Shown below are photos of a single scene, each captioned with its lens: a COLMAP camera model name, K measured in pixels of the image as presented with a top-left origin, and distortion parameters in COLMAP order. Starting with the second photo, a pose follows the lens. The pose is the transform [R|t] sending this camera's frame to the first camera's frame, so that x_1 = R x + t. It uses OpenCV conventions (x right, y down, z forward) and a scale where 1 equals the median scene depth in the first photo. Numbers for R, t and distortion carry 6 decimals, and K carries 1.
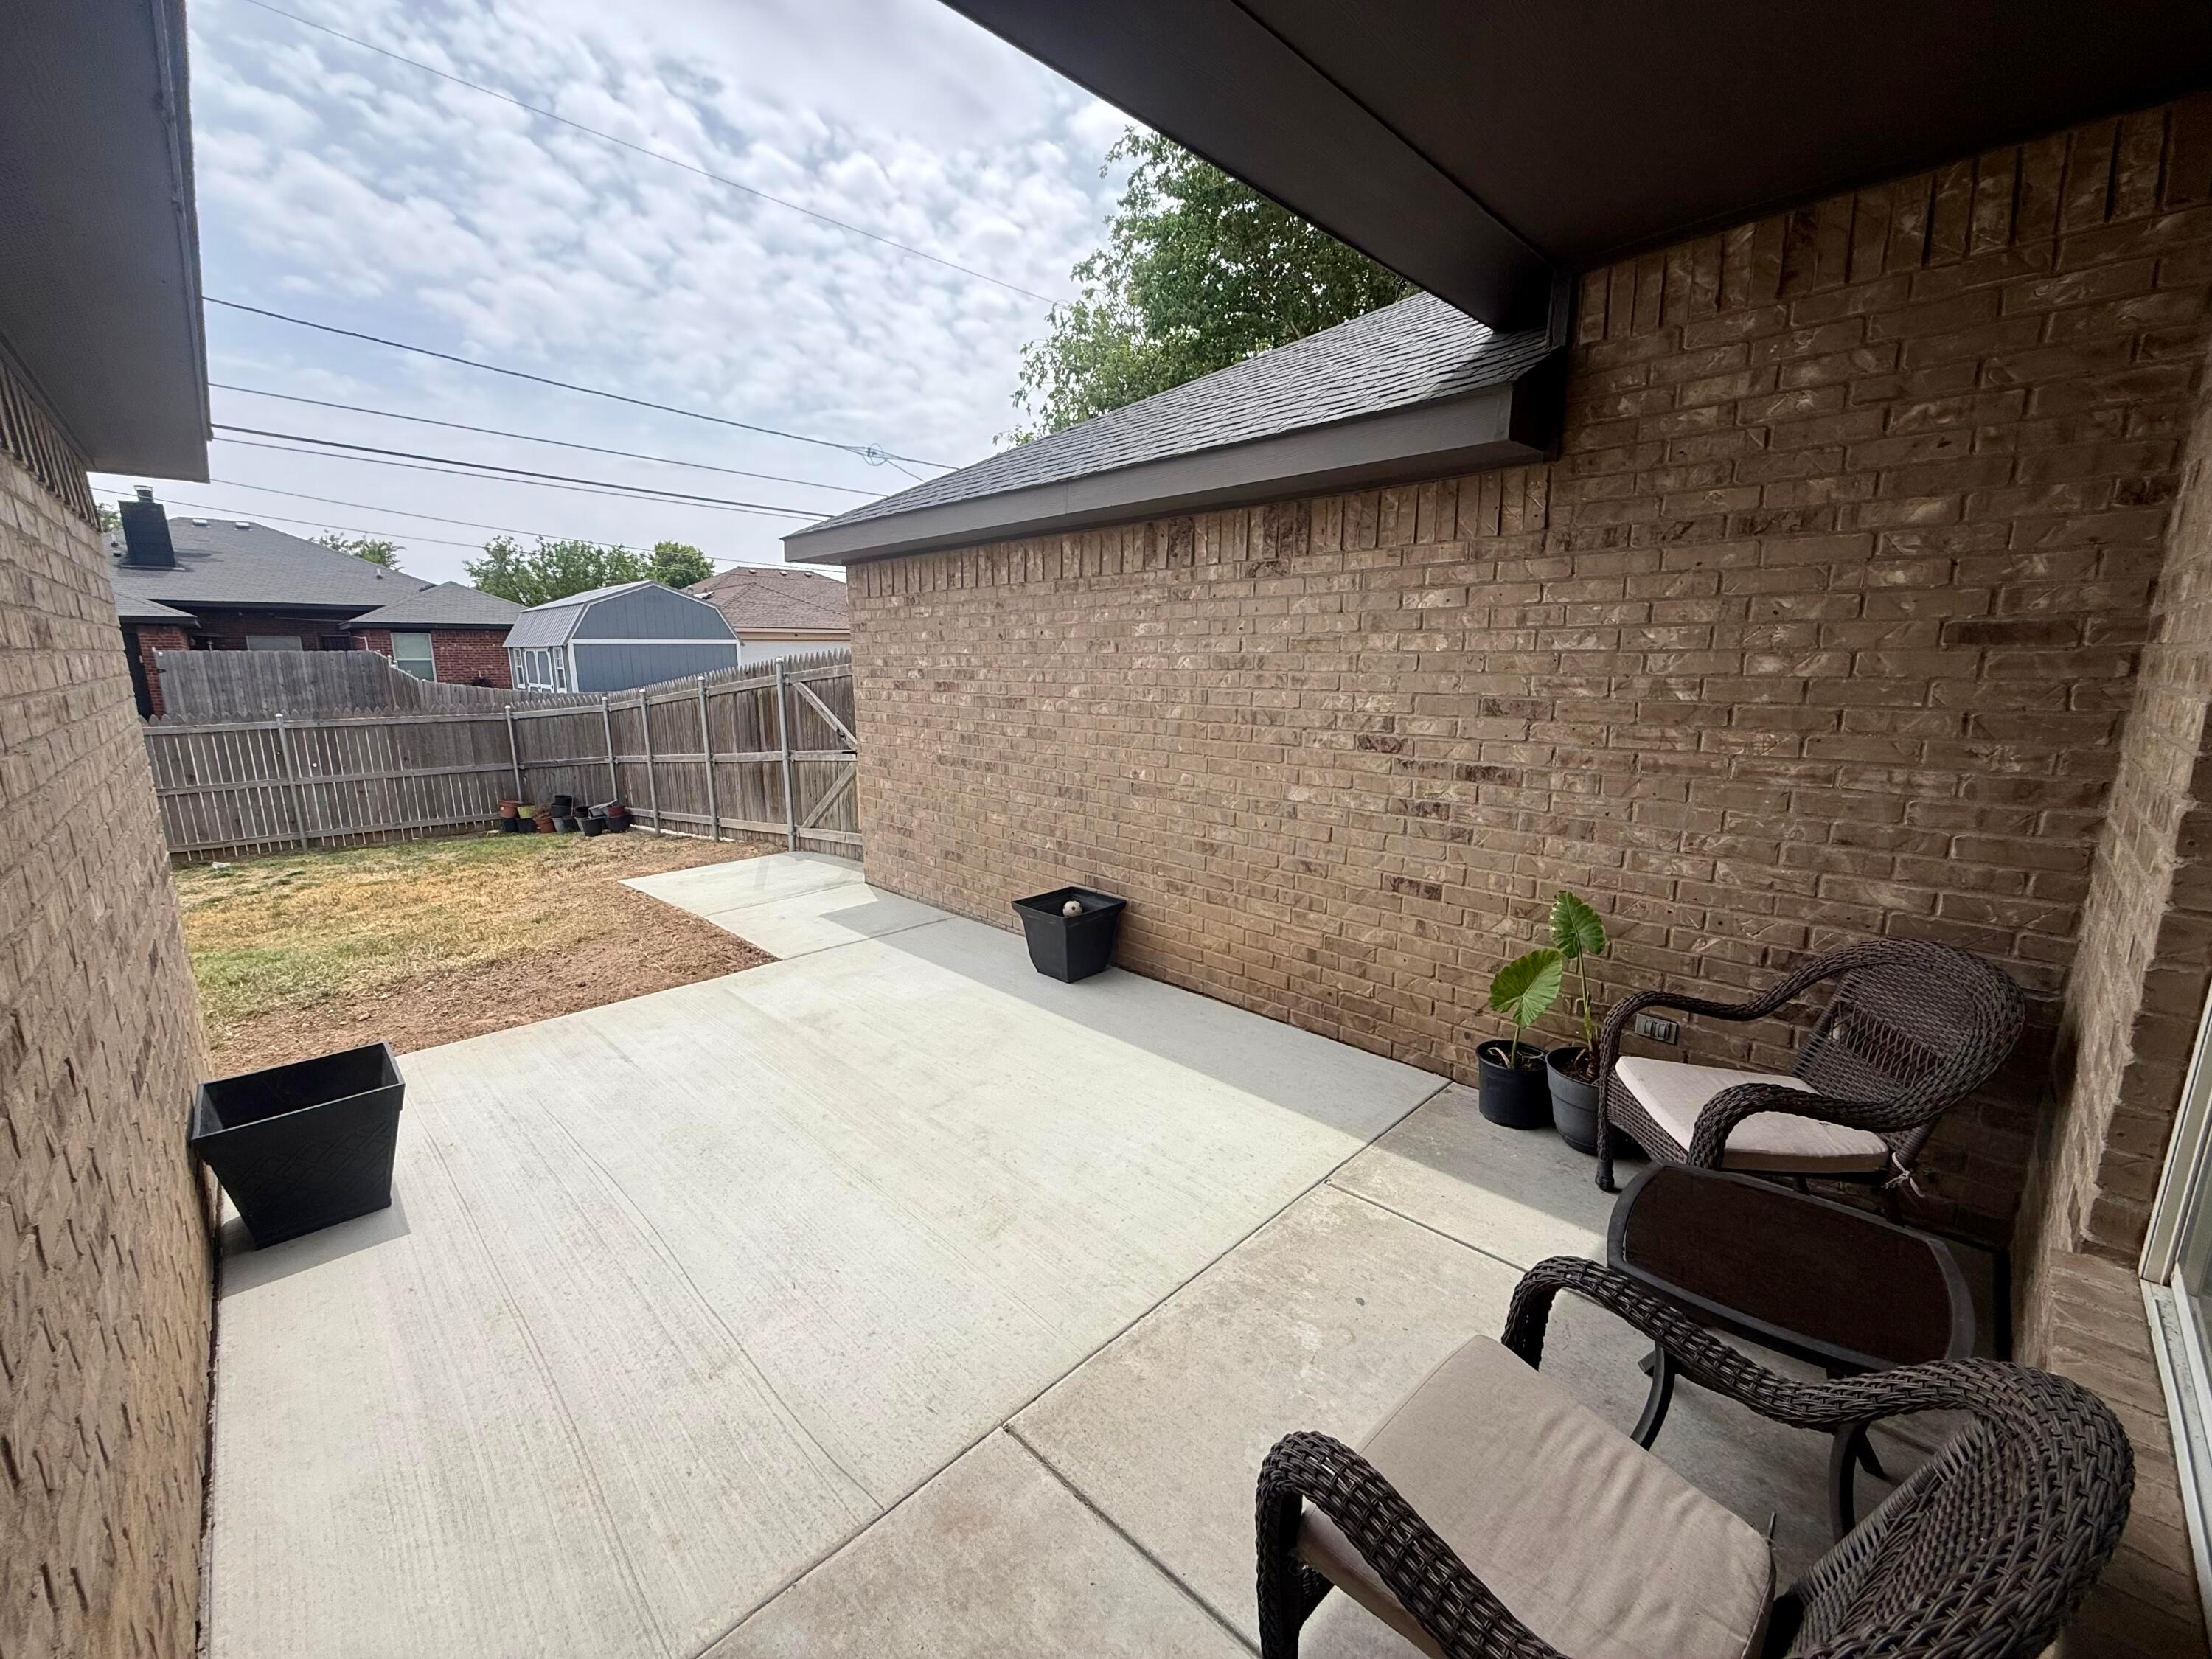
lens RADIAL K [[879.4, 0, 1107.7], [0, 879.4, 834.1], [0, 0, 1]] dist [0.000010, 0.000397]
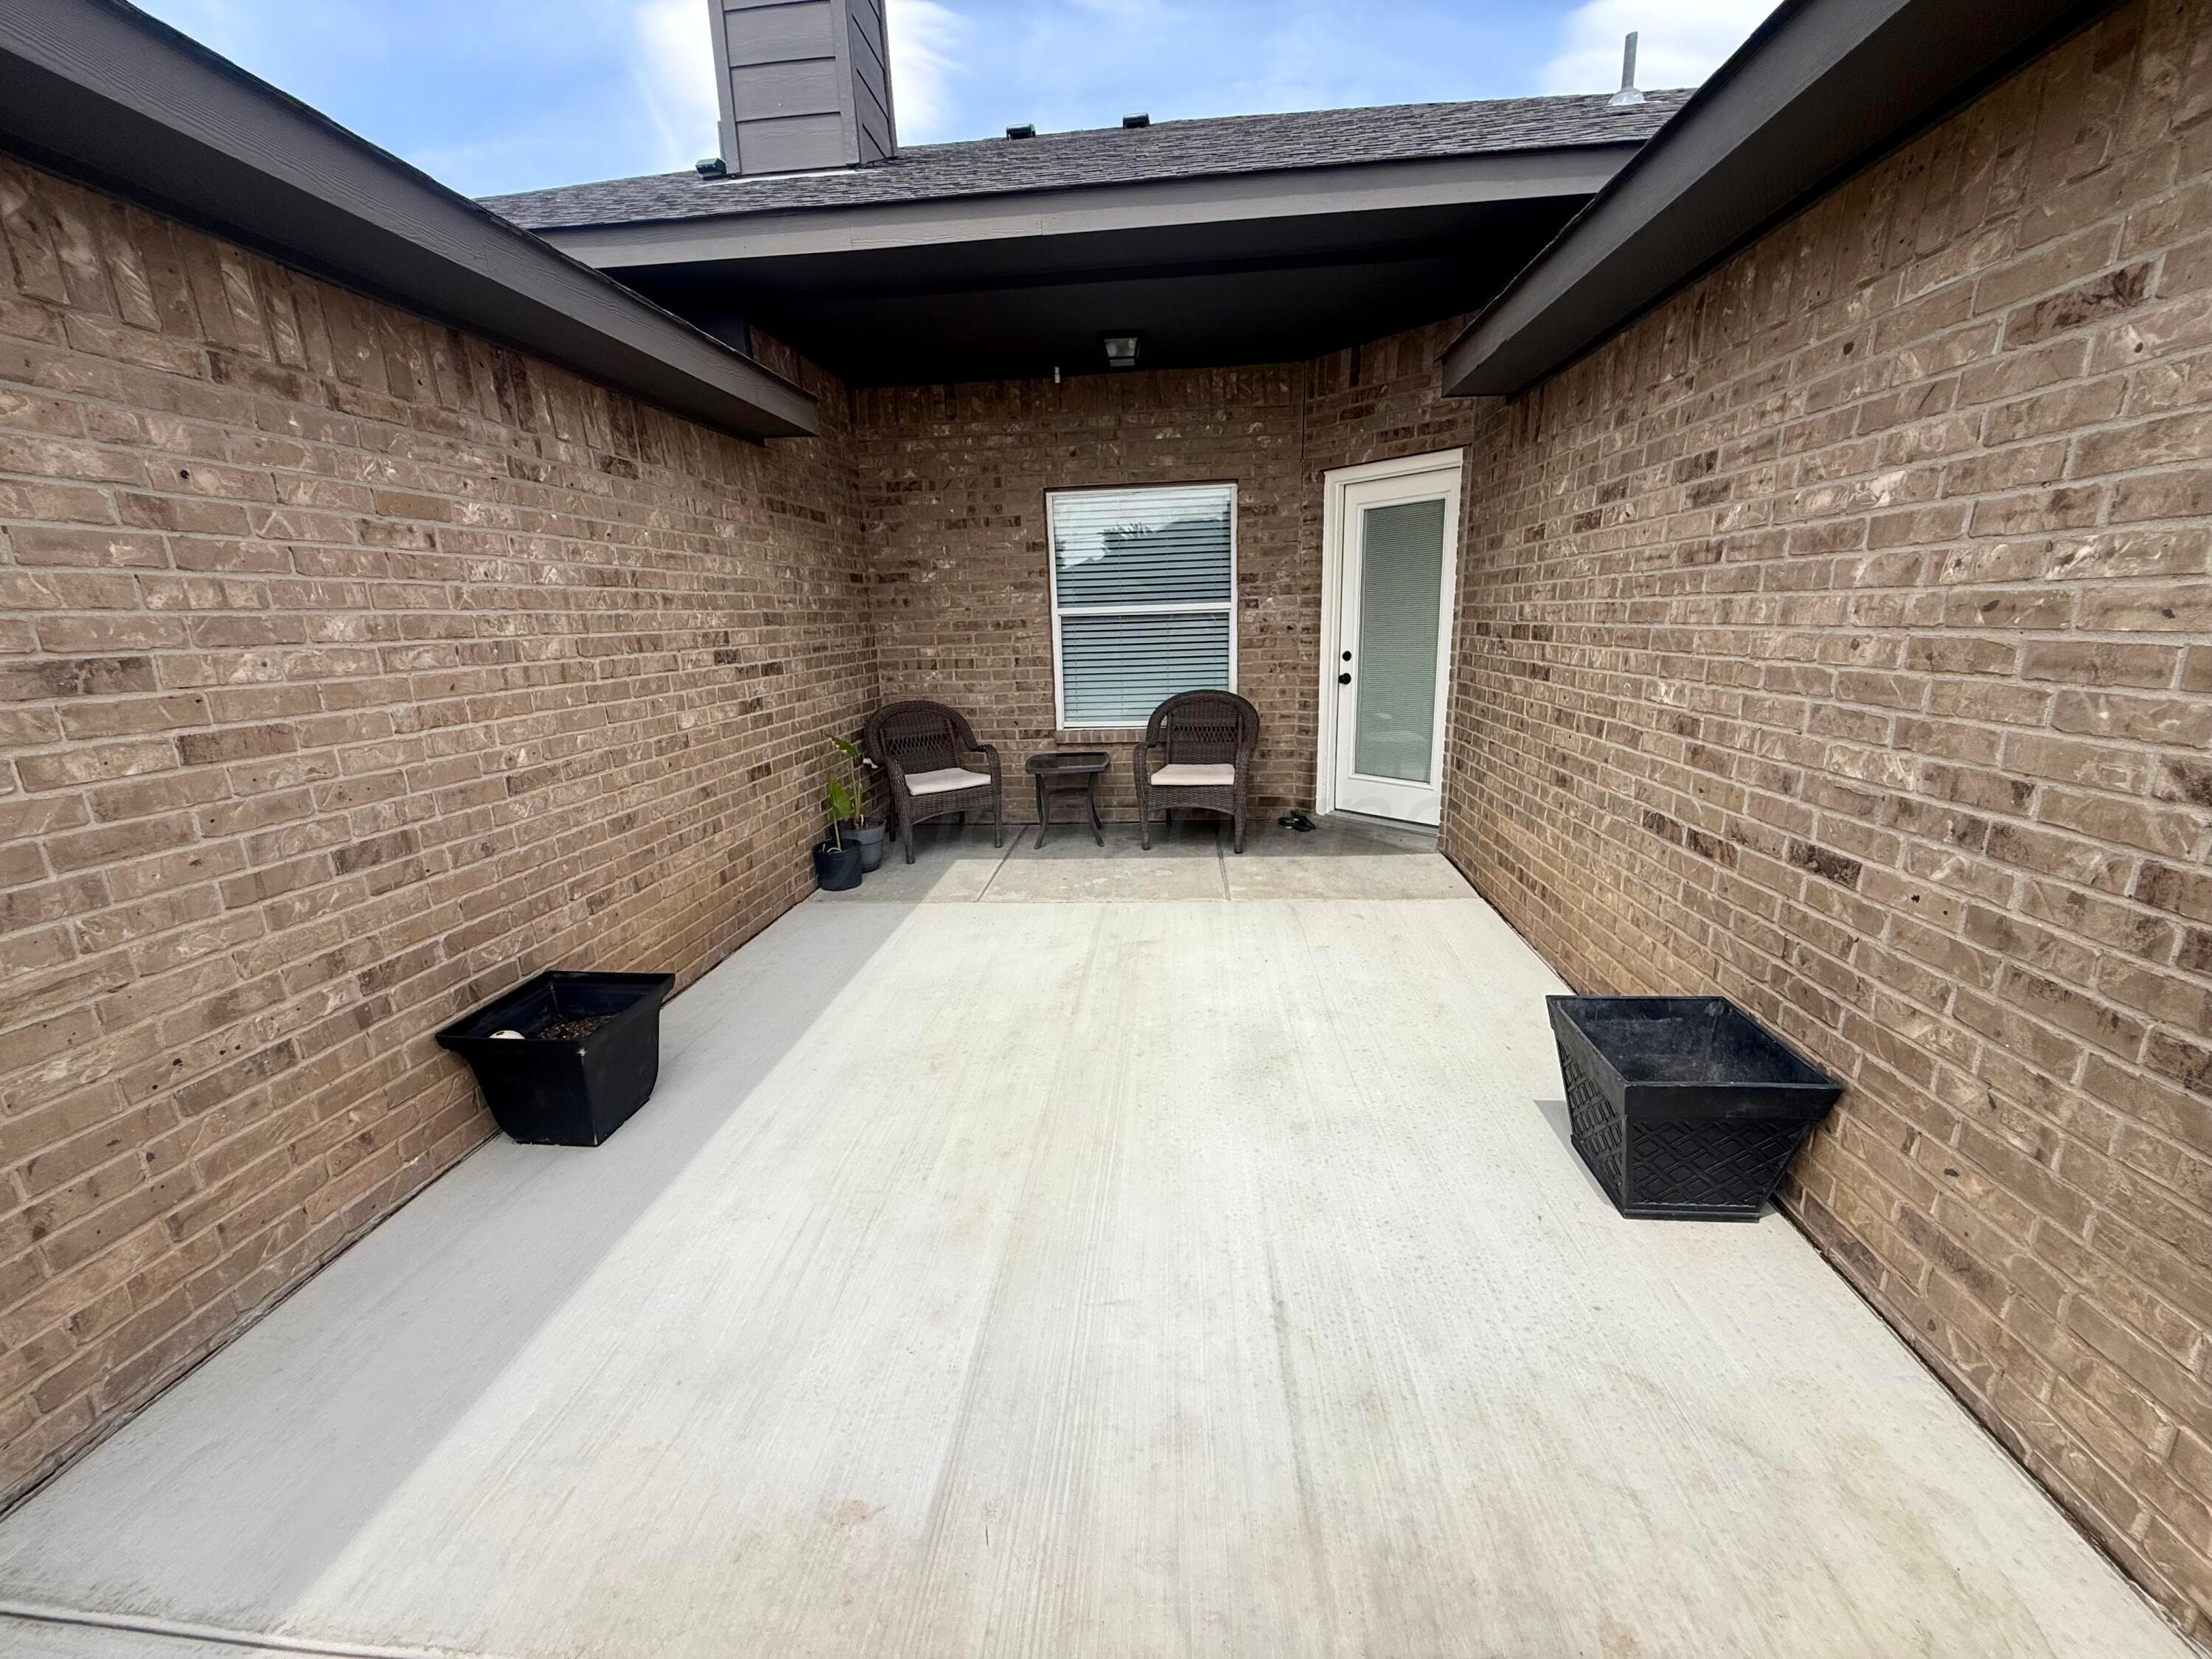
lens RADIAL K [[879.4, 0, 1098.6], [0, 879.4, 822.6], [0, 0, 1]] dist [0.000010, 0.000397]
pose [[-0.639467, -0.156742, 0.752671, -0.691476], [0.183792, 0.919446, 0.347621, -0.166195], [-0.746527, 0.360627, -0.559147, 1.067821]]
